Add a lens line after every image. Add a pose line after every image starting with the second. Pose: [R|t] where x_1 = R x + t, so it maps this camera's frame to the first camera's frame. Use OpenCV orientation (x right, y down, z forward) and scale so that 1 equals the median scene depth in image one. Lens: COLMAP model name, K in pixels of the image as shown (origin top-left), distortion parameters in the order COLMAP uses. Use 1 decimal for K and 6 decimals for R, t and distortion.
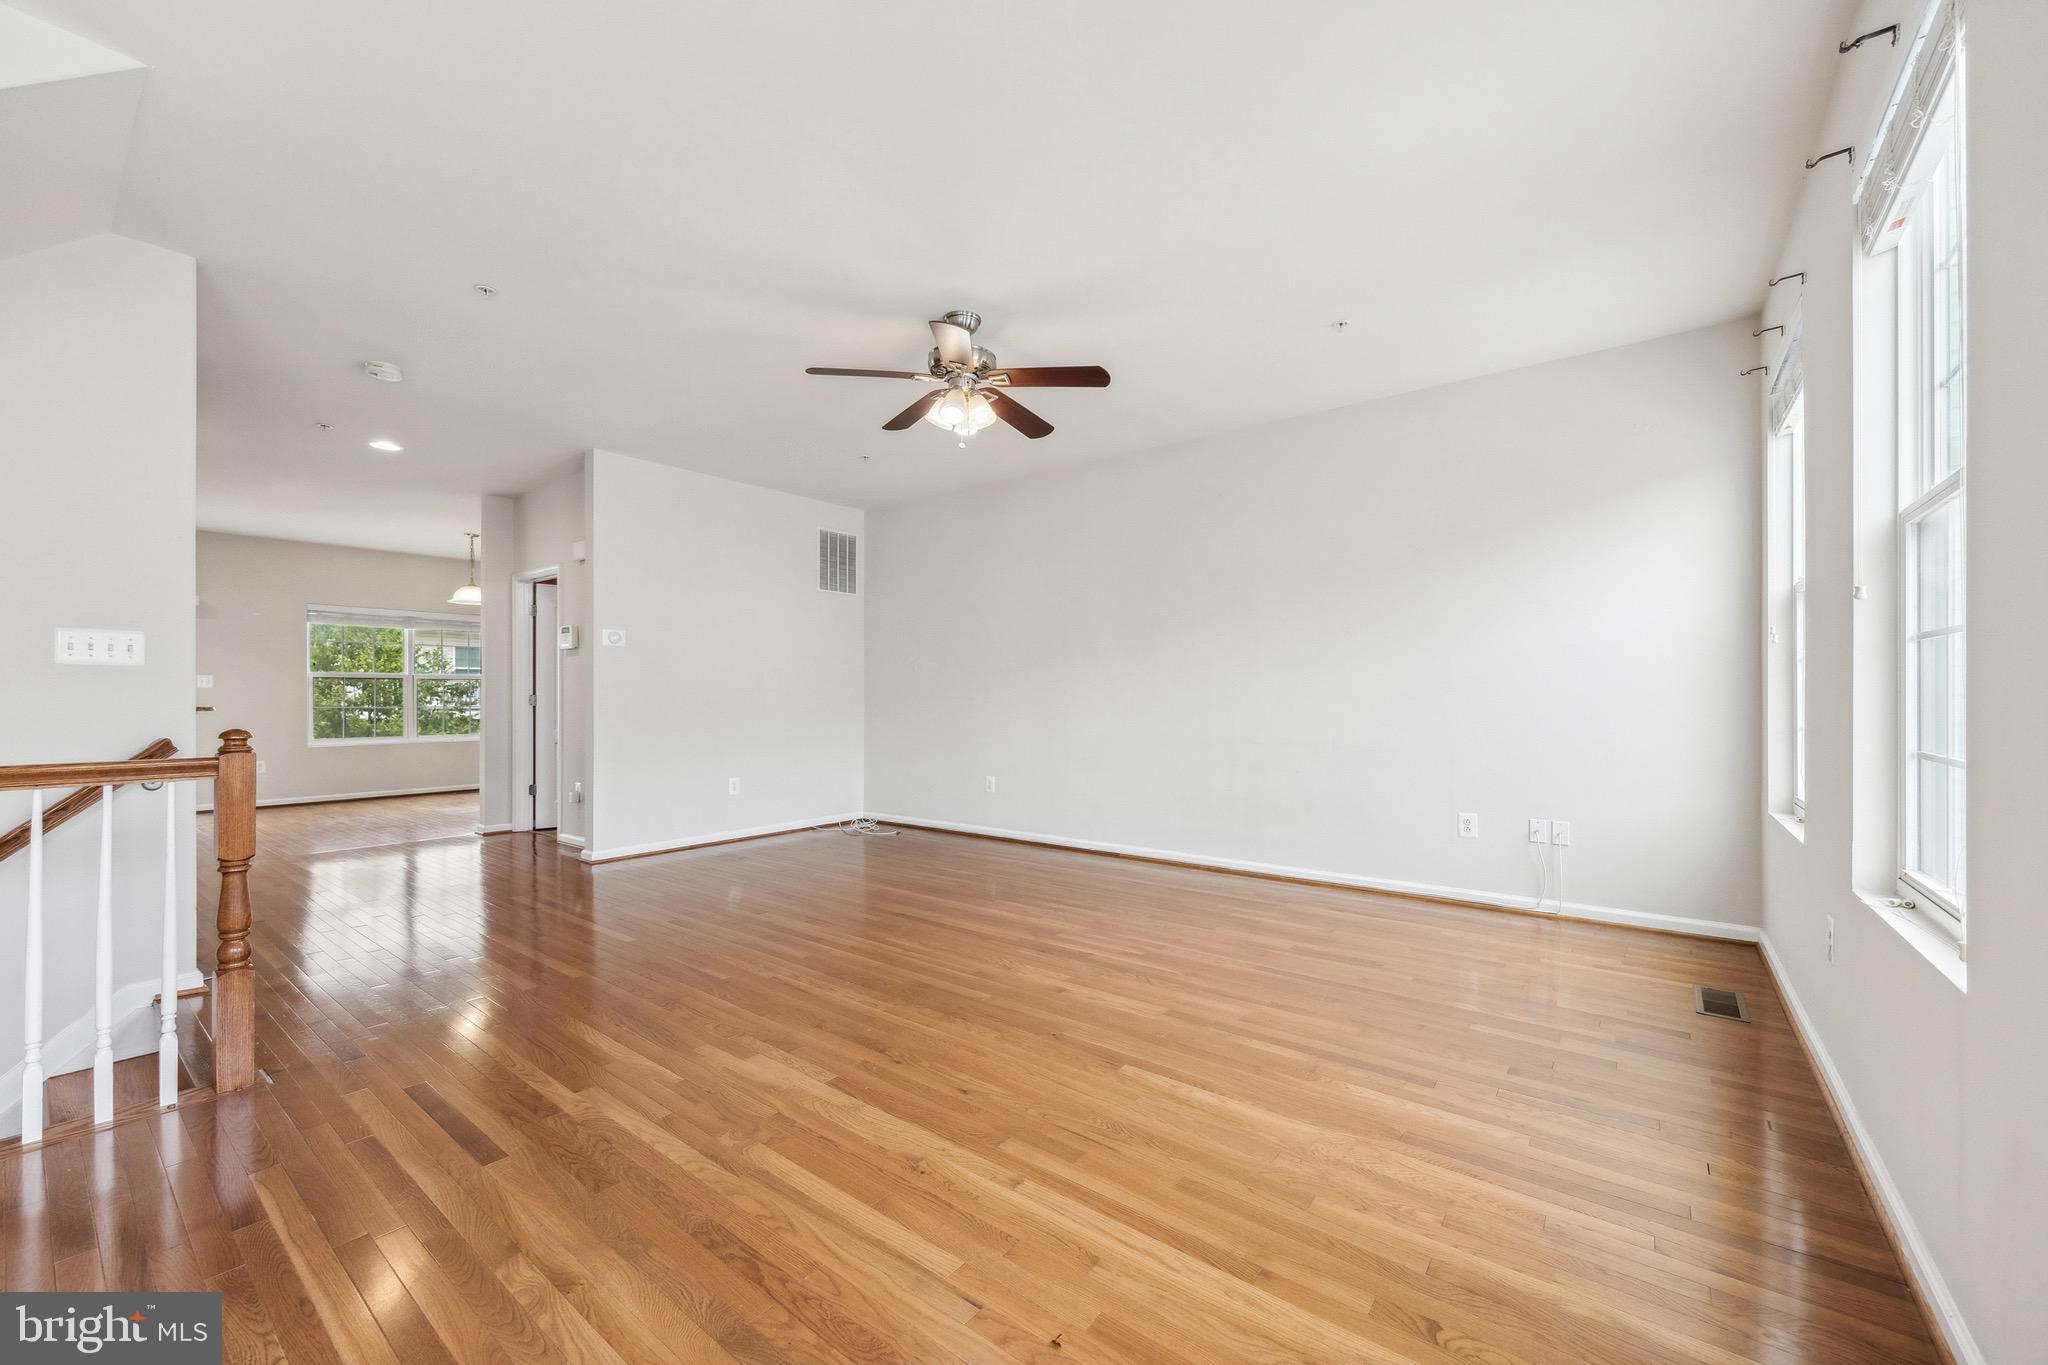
lens RADIAL K [[804.9, 0, 1023.7], [0, 804.9, 694.7], [0, 0, 1]] dist [0.001519, -0.000322]
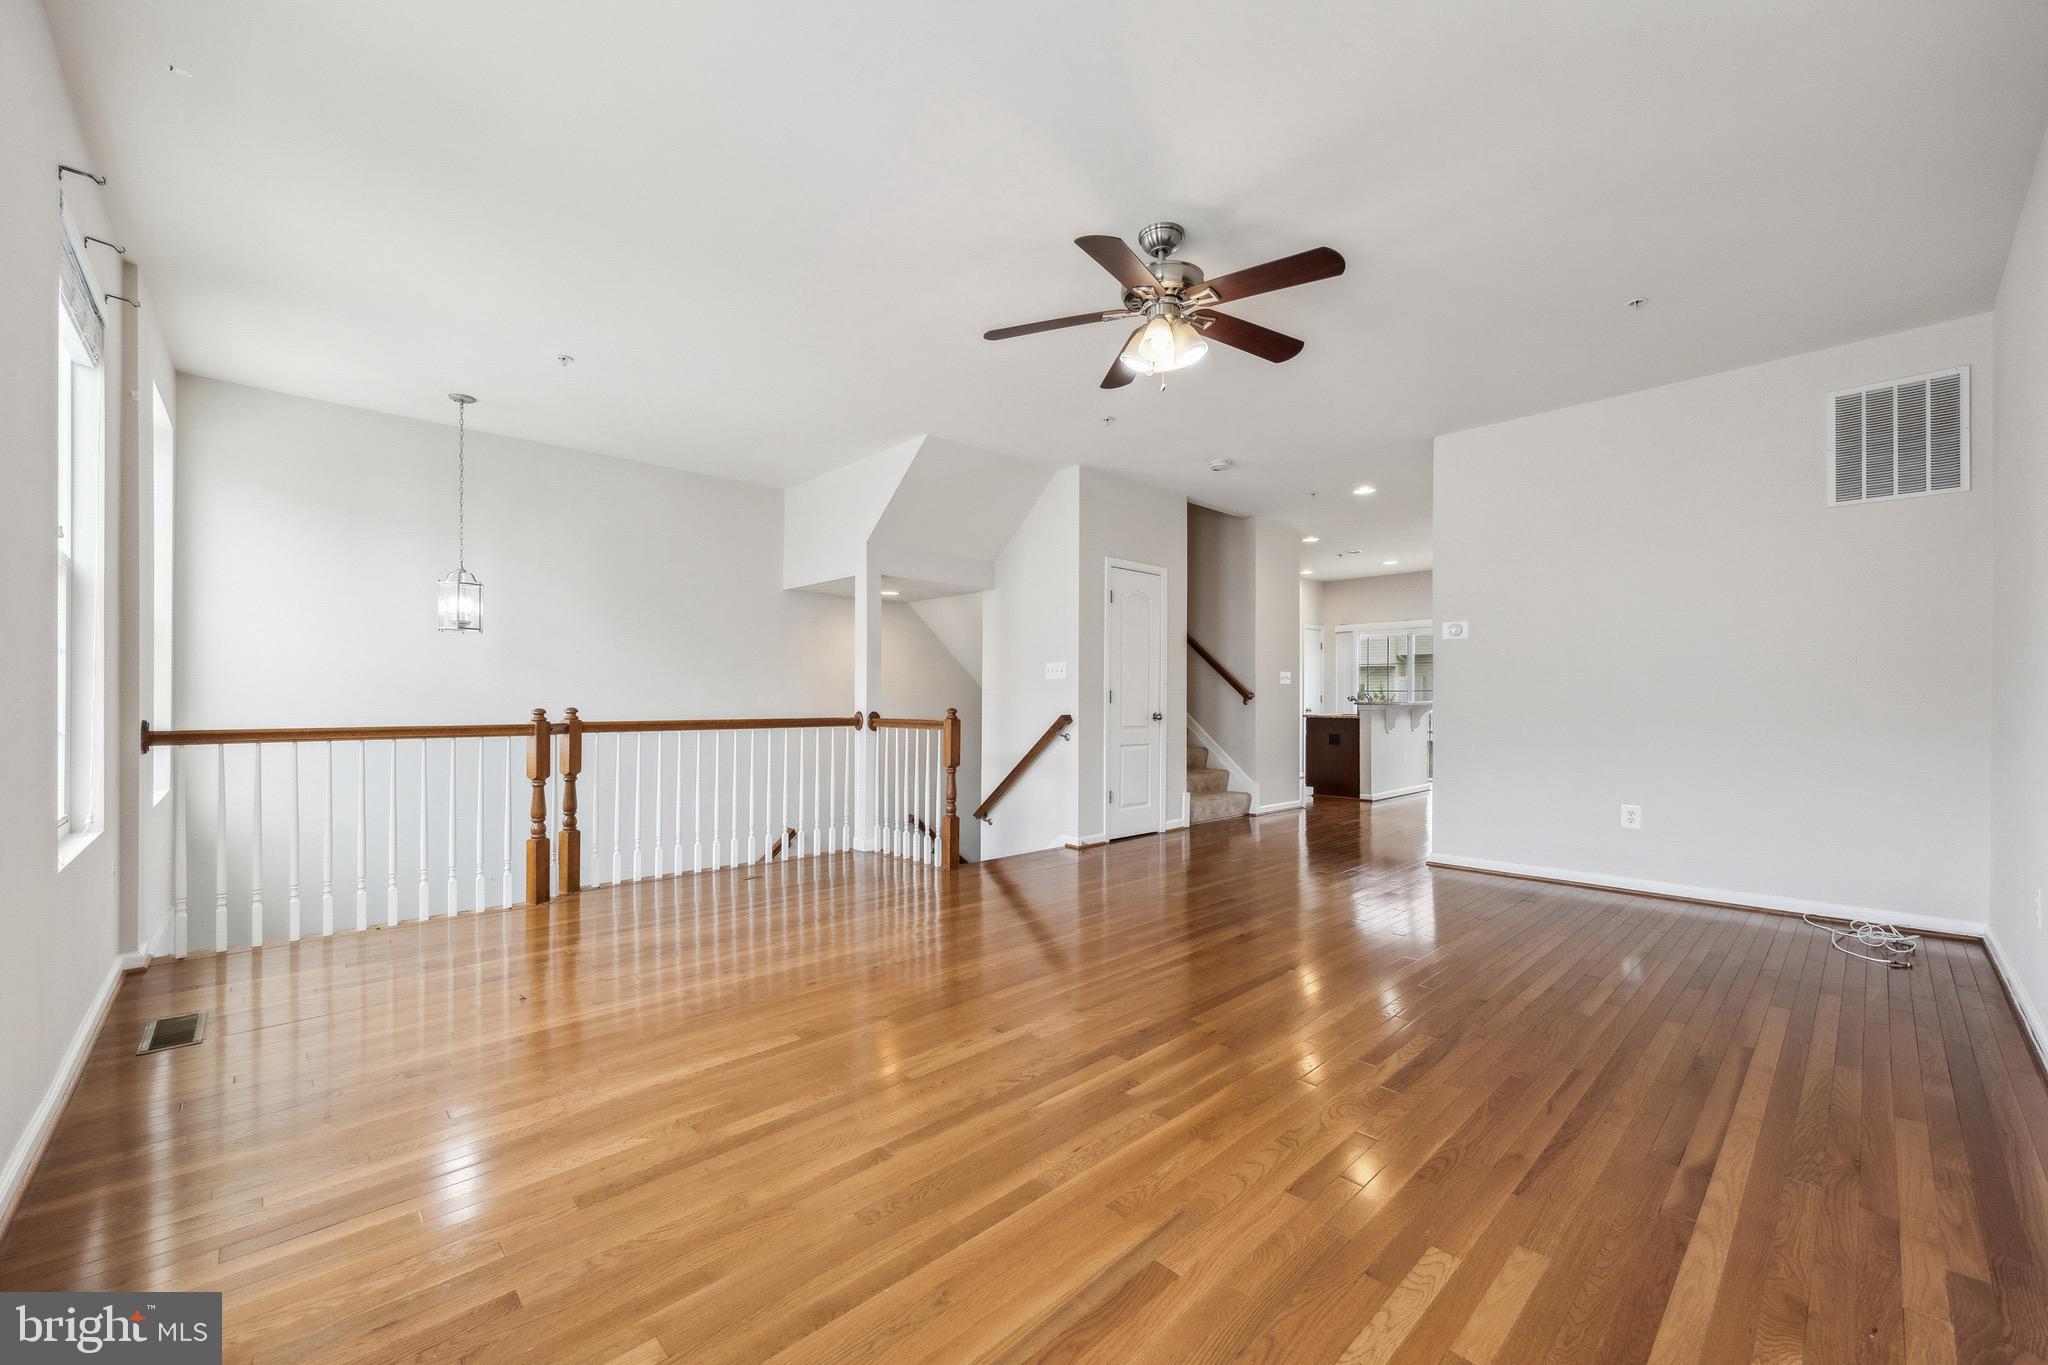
lens RADIAL K [[804.9, 0, 1023.7], [0, 804.9, 694.7], [0, 0, 1]] dist [0.001519, -0.000322]
pose [[-0.141308, 0.000350, -0.989966, 0.769547], [0.009038, 0.999959, -0.000937, 0.003960], [0.989924, -0.009080, -0.141305, 0.979974]]
